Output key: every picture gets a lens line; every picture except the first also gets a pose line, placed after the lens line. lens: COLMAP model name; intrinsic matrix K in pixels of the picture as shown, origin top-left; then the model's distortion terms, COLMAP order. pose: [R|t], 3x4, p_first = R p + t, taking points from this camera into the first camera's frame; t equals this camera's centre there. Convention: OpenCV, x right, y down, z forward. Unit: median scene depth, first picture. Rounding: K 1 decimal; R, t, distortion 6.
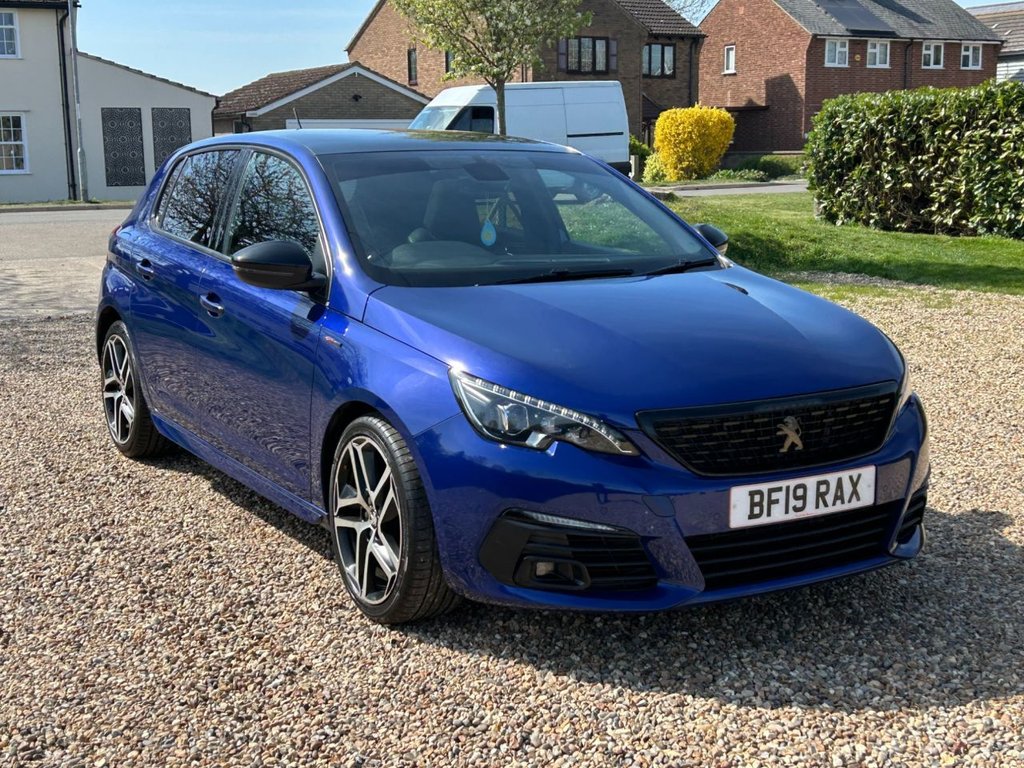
lens RADIAL K [[1419.9, 0, 512.0], [0, 1419.9, 384.0], [0, 0, 1]] dist [0.233229, -0.759854]
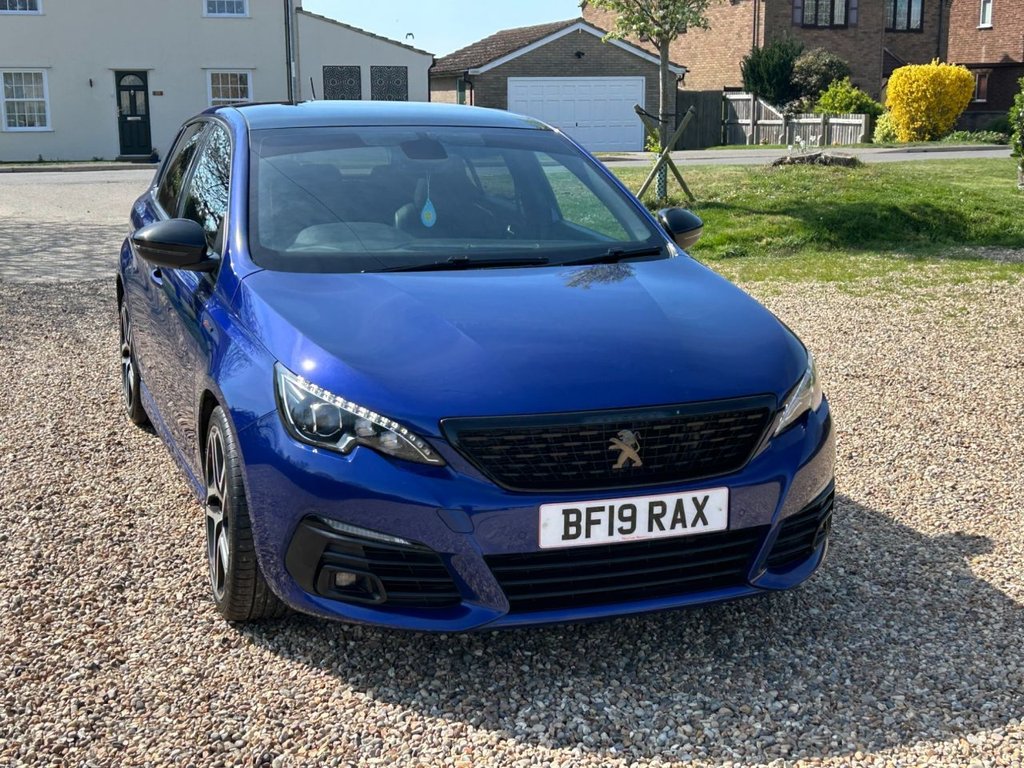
lens RADIAL K [[1419.9, 0, 512.0], [0, 1419.9, 384.0], [0, 0, 1]] dist [0.233229, -0.759854]
pose [[0.981432, 0.044929, -0.186473, 0.274611], [-0.039173, 0.998639, 0.034441, -0.033406], [0.187766, -0.026497, 0.981856, 0.083739]]
